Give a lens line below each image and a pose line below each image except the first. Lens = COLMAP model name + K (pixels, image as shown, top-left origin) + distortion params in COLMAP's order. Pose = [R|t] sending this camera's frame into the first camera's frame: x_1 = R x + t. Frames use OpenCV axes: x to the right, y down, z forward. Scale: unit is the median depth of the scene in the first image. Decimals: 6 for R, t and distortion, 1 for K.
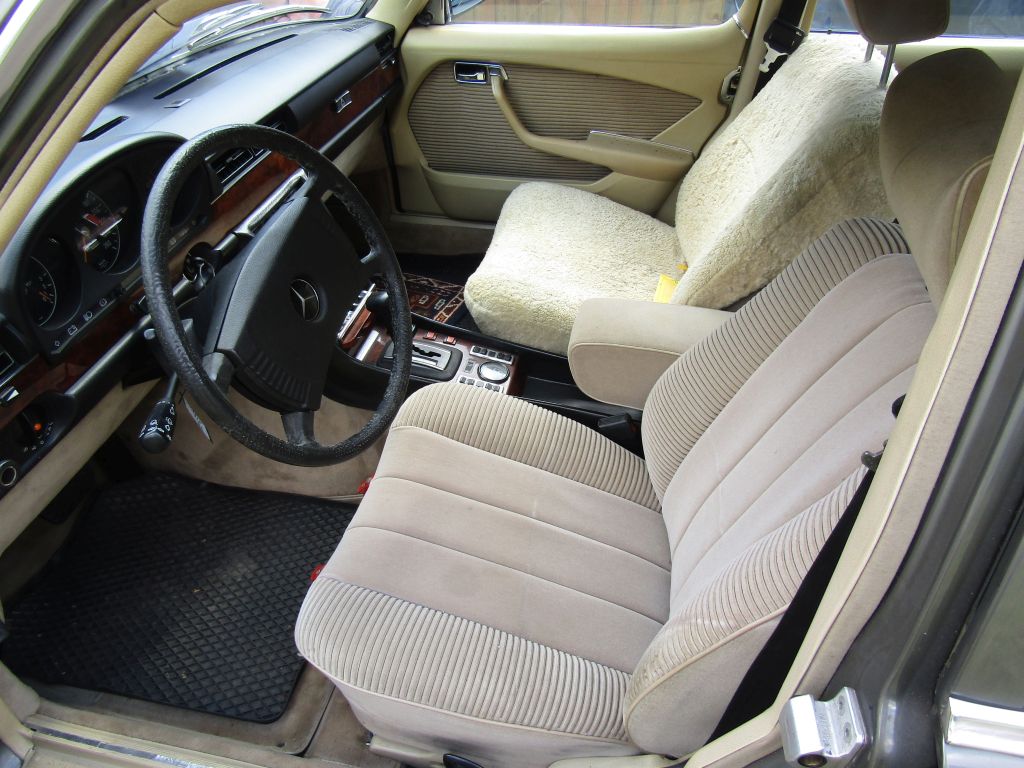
lens RADIAL K [[724.5, 0, 514.1], [0, 724.5, 381.9], [0, 0, 1]] dist [0.002475, -0.009456]
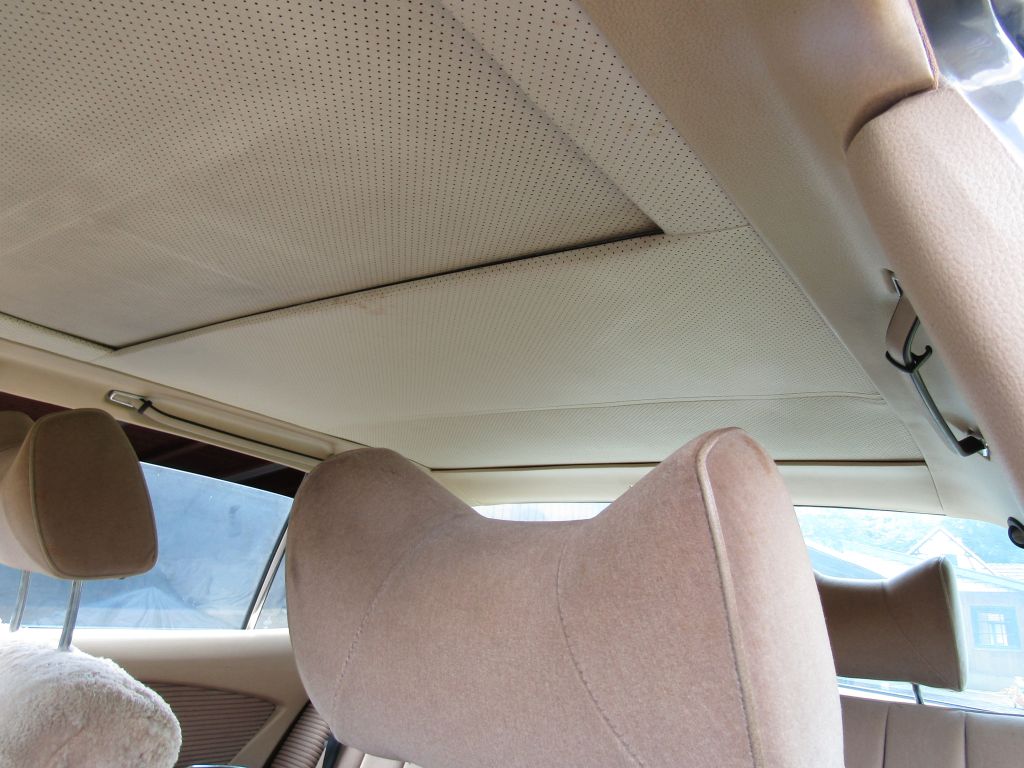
lens RADIAL K [[724.5, 0, 514.1], [0, 724.5, 381.9], [0, 0, 1]] dist [0.002475, -0.009456]
pose [[0.420411, 0.312450, 0.851839, 0.030044], [0.462389, 0.734001, -0.497432, -0.062708], [-0.780673, 0.603007, 0.164109, 0.446777]]
